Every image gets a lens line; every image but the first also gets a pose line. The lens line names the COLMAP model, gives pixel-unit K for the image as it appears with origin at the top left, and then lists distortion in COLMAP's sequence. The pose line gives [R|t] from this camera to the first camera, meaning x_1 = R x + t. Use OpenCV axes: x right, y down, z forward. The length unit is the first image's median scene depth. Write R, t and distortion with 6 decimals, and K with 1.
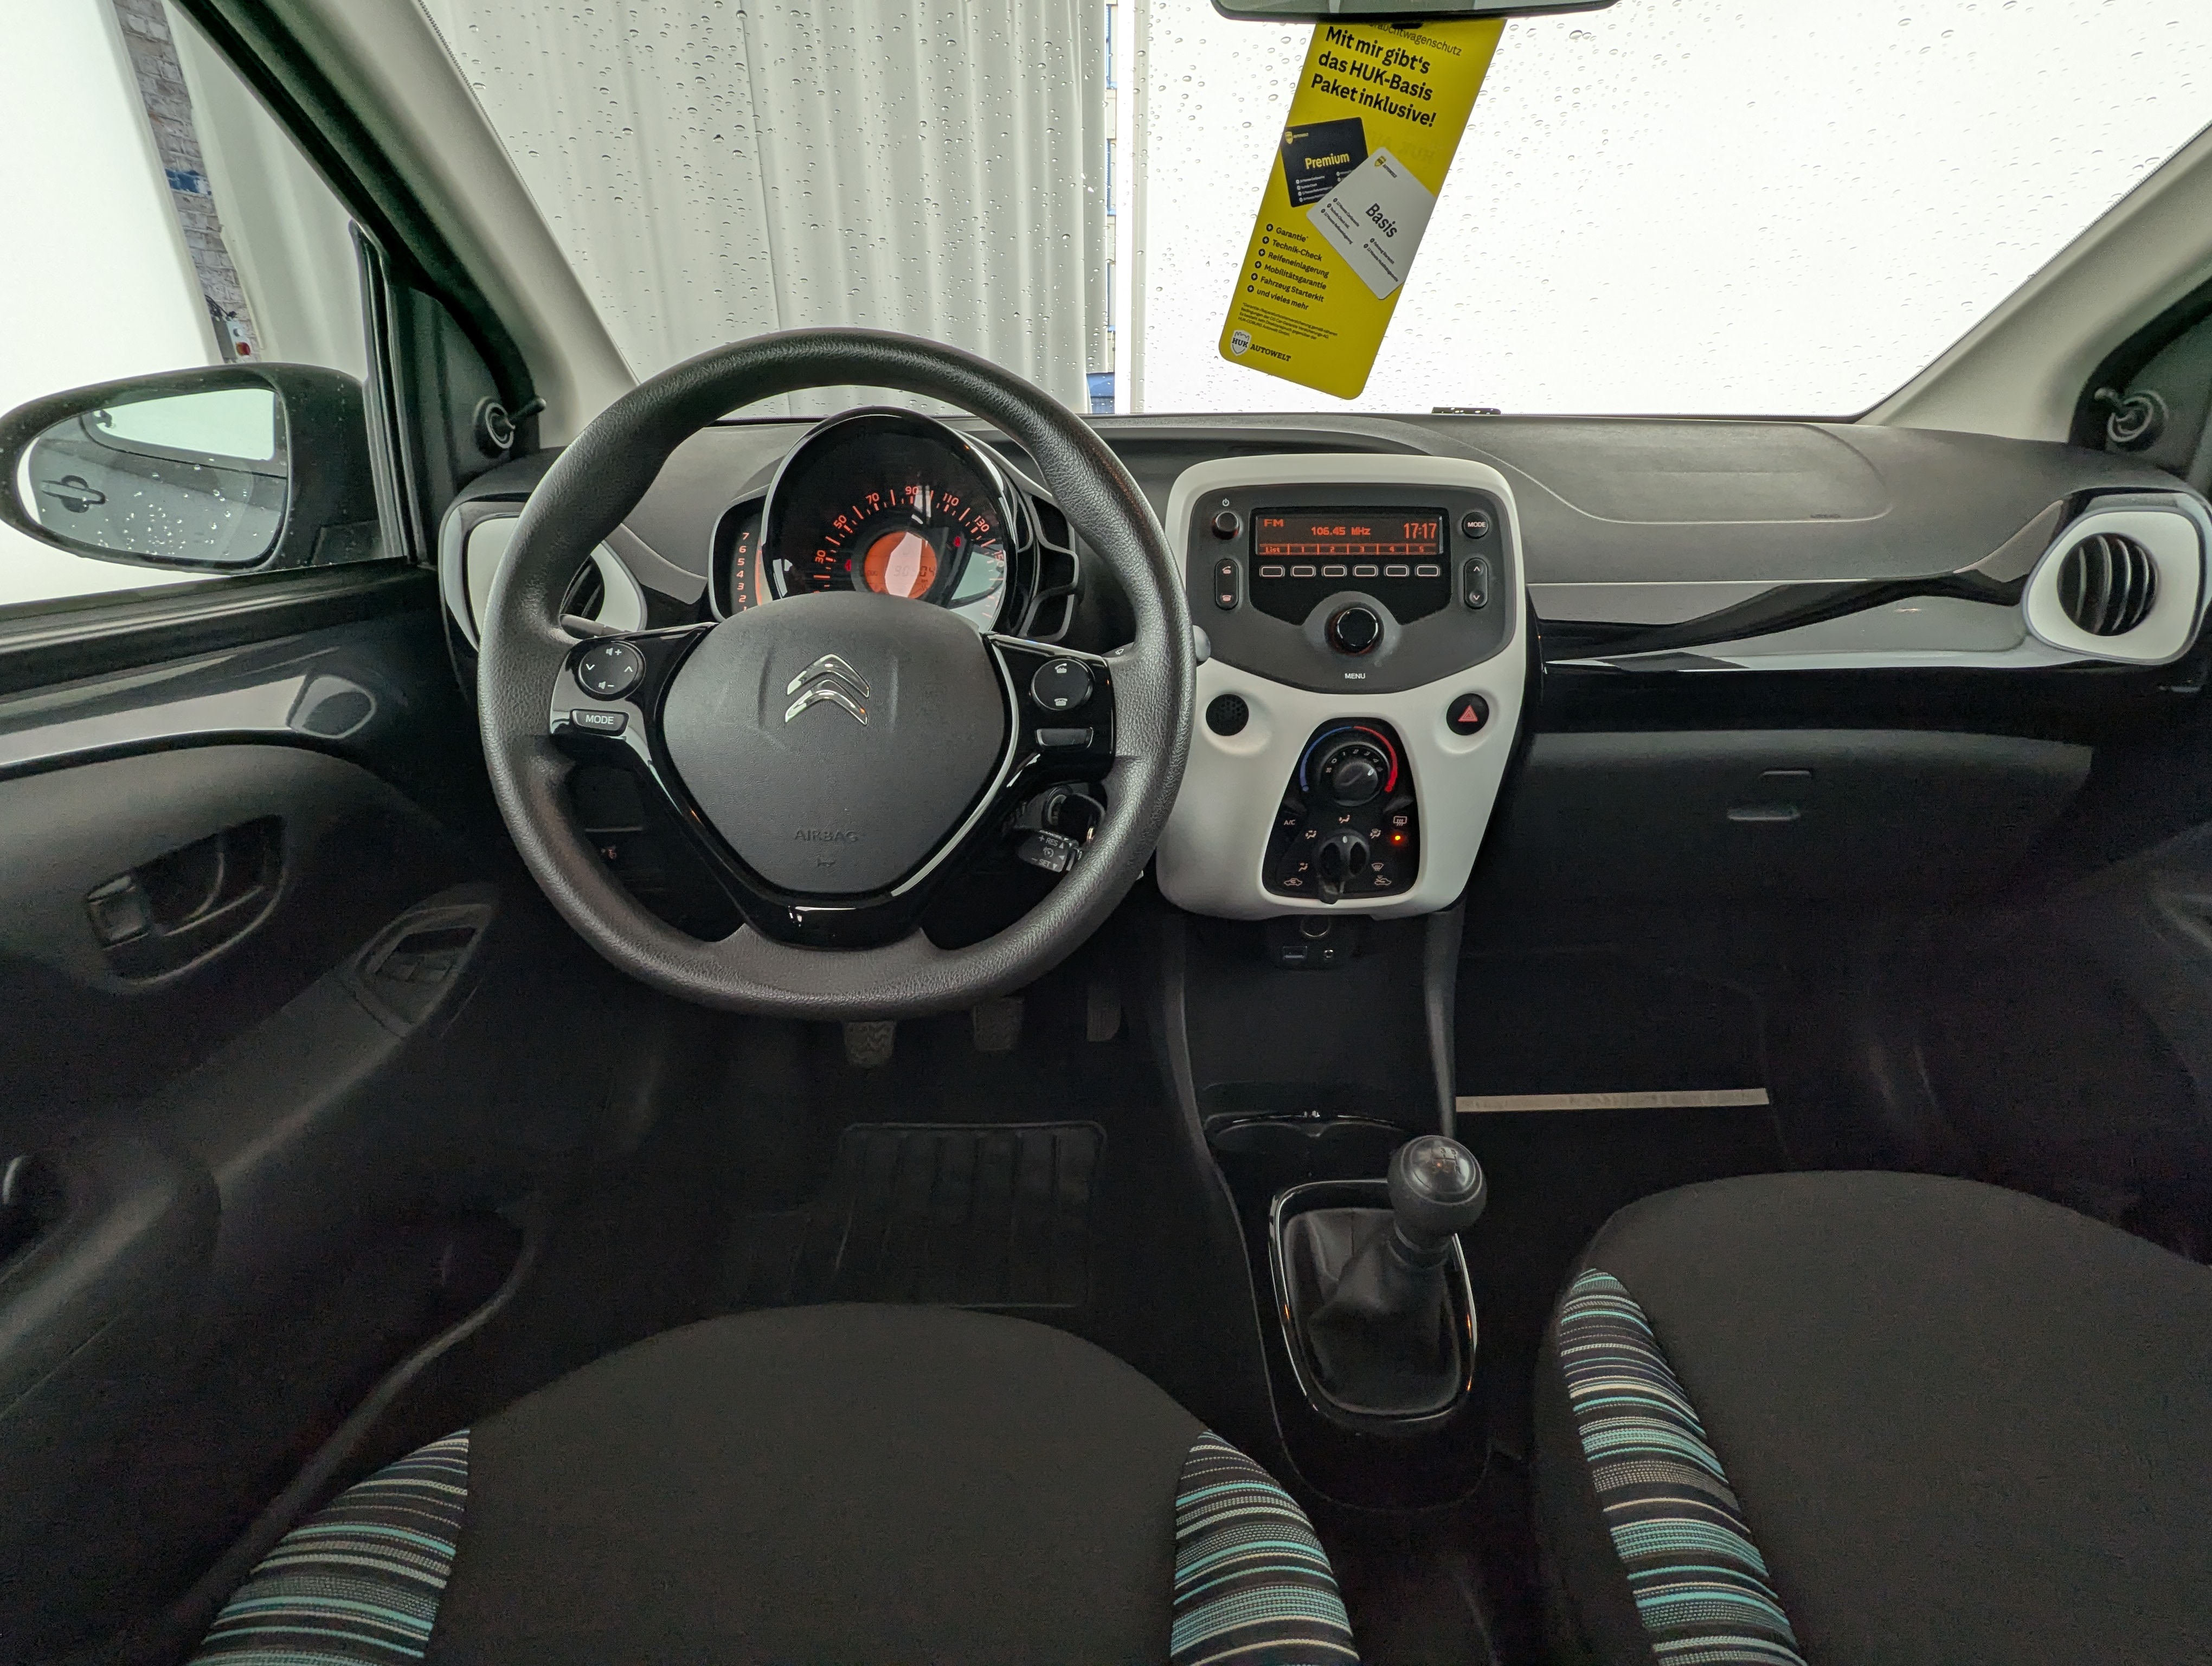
lens RADIAL K [[1050.3, 0, 1118.6], [0, 1050.3, 823.6], [0, 0, 1]] dist [0.009598, -0.000348]
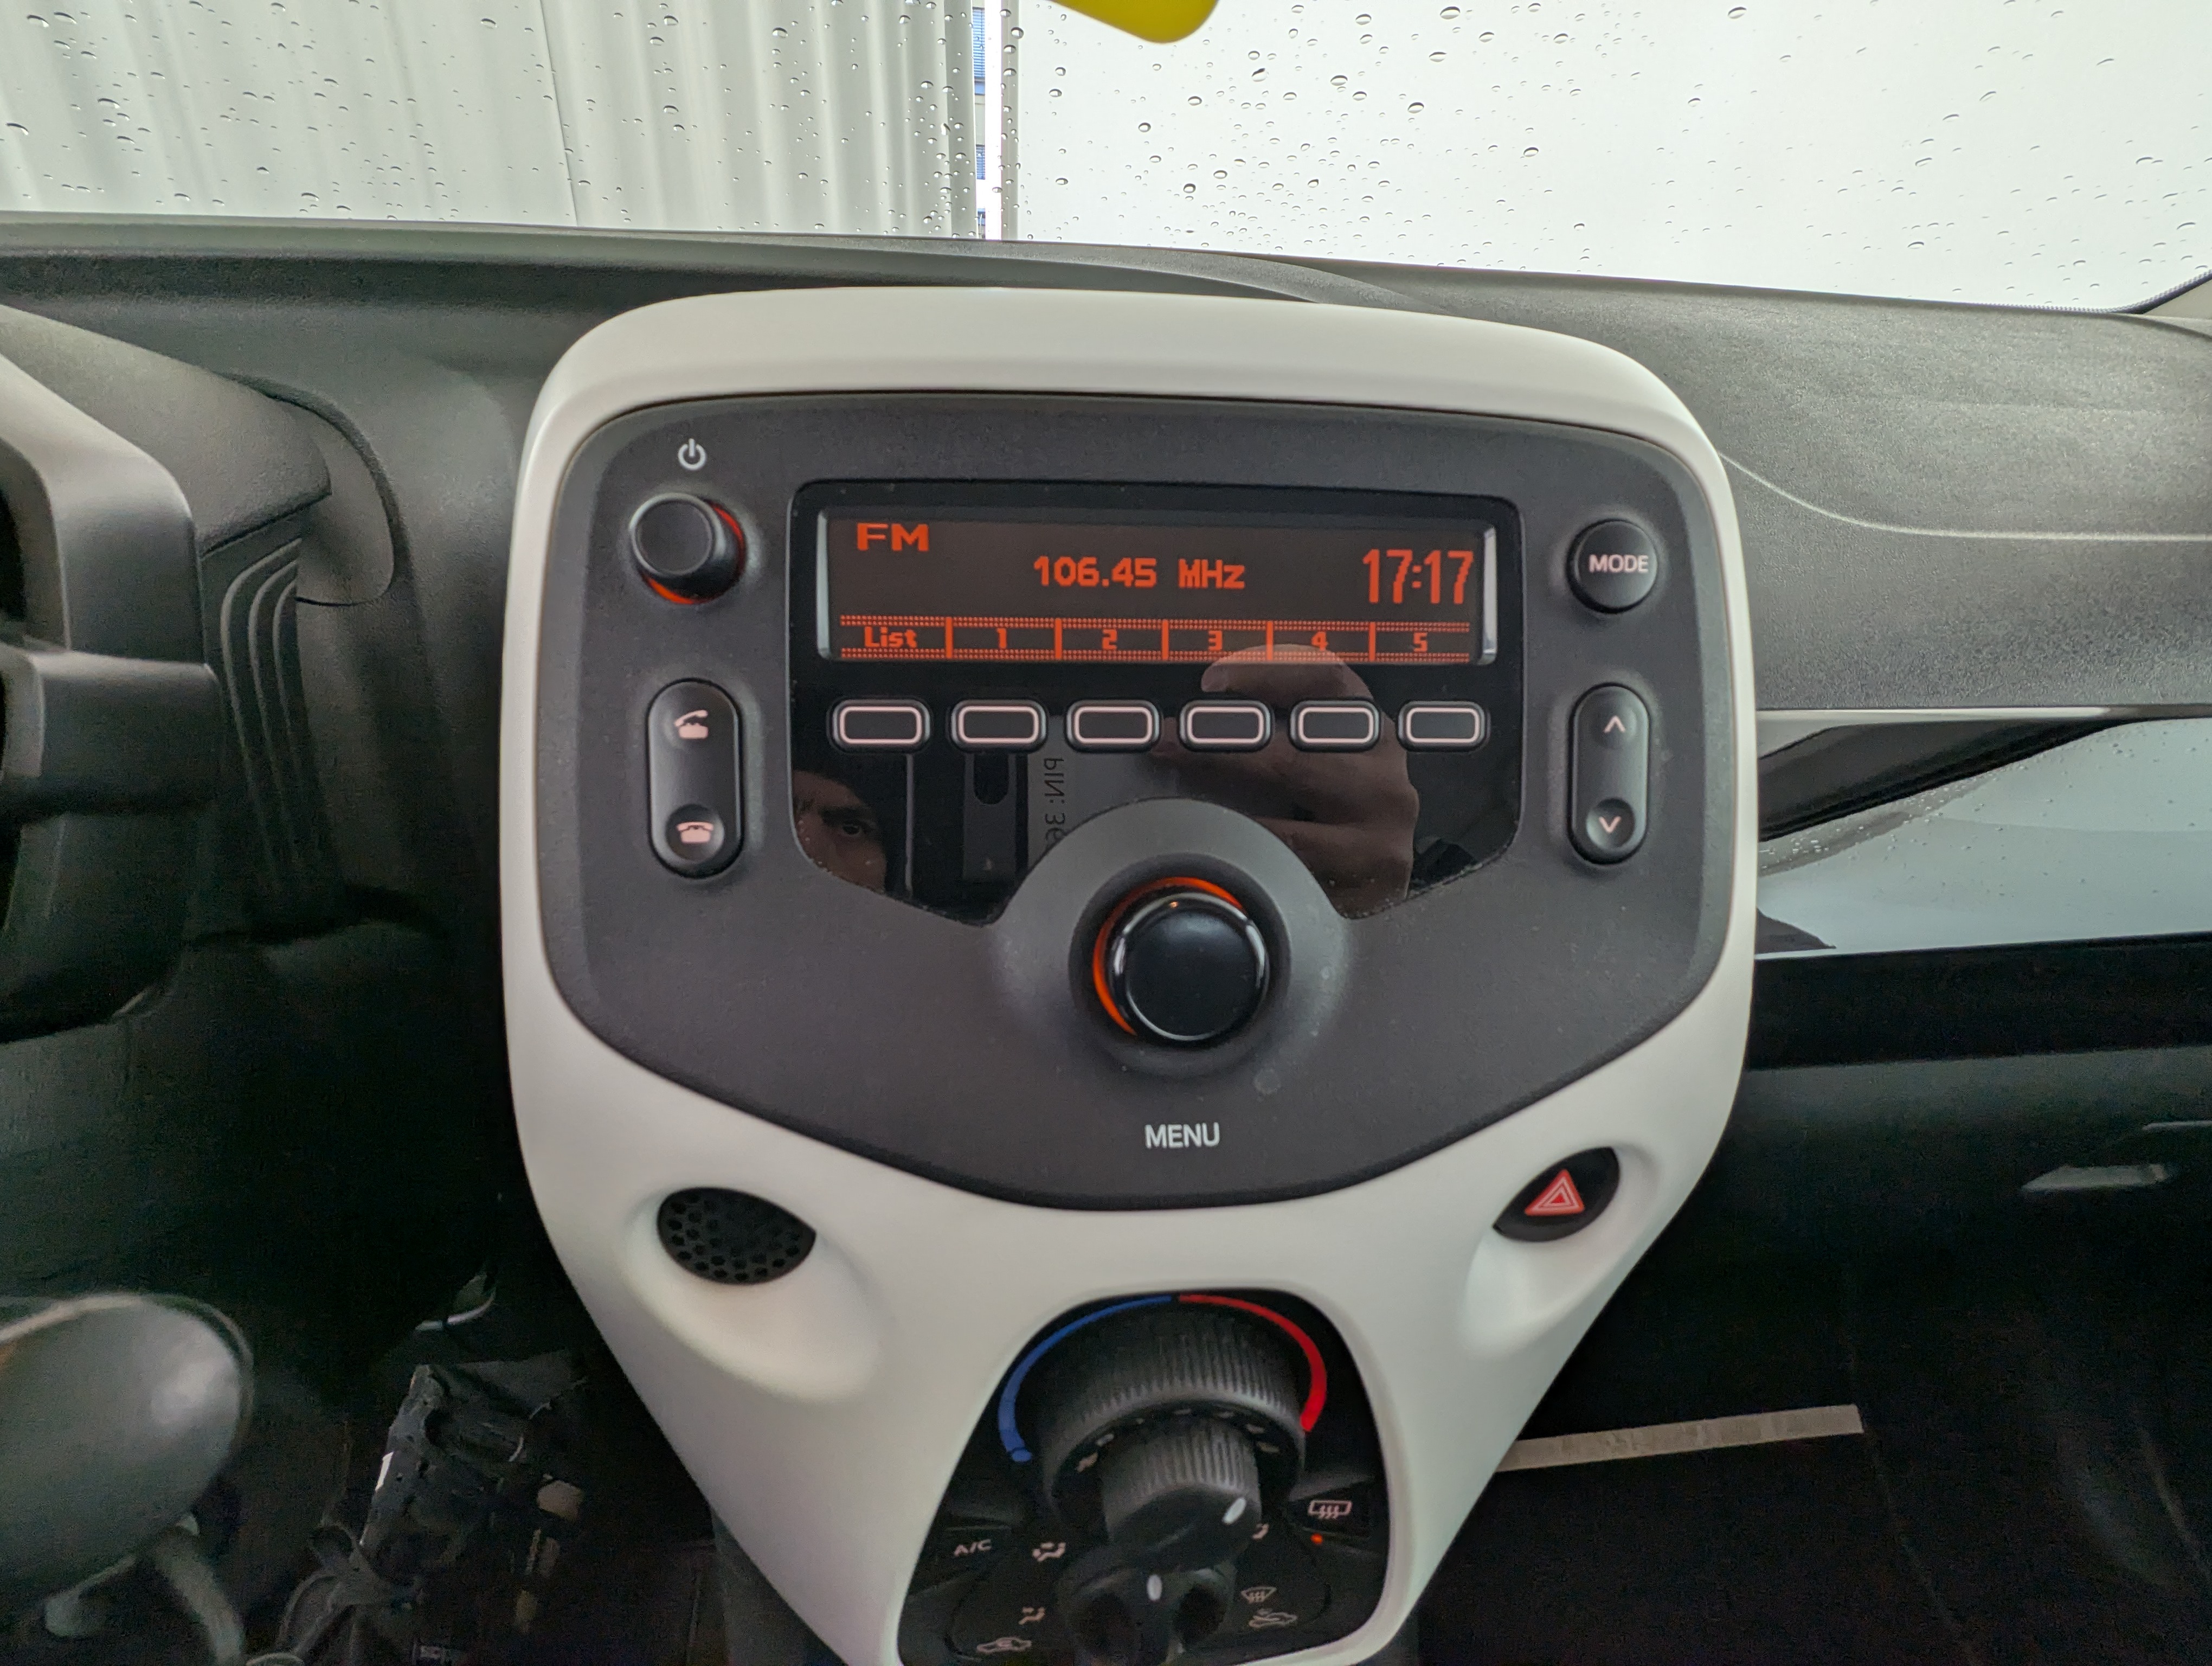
lens RADIAL K [[1050.3, 0, 1114.7], [0, 1050.3, 826.3], [0, 0, 1]] dist [0.009598, -0.000348]
pose [[0.994796, -0.005686, 0.101723, 0.177179], [-0.001907, 0.997228, 0.074386, -0.233717], [-0.101864, -0.074193, 0.992028, 0.726246]]
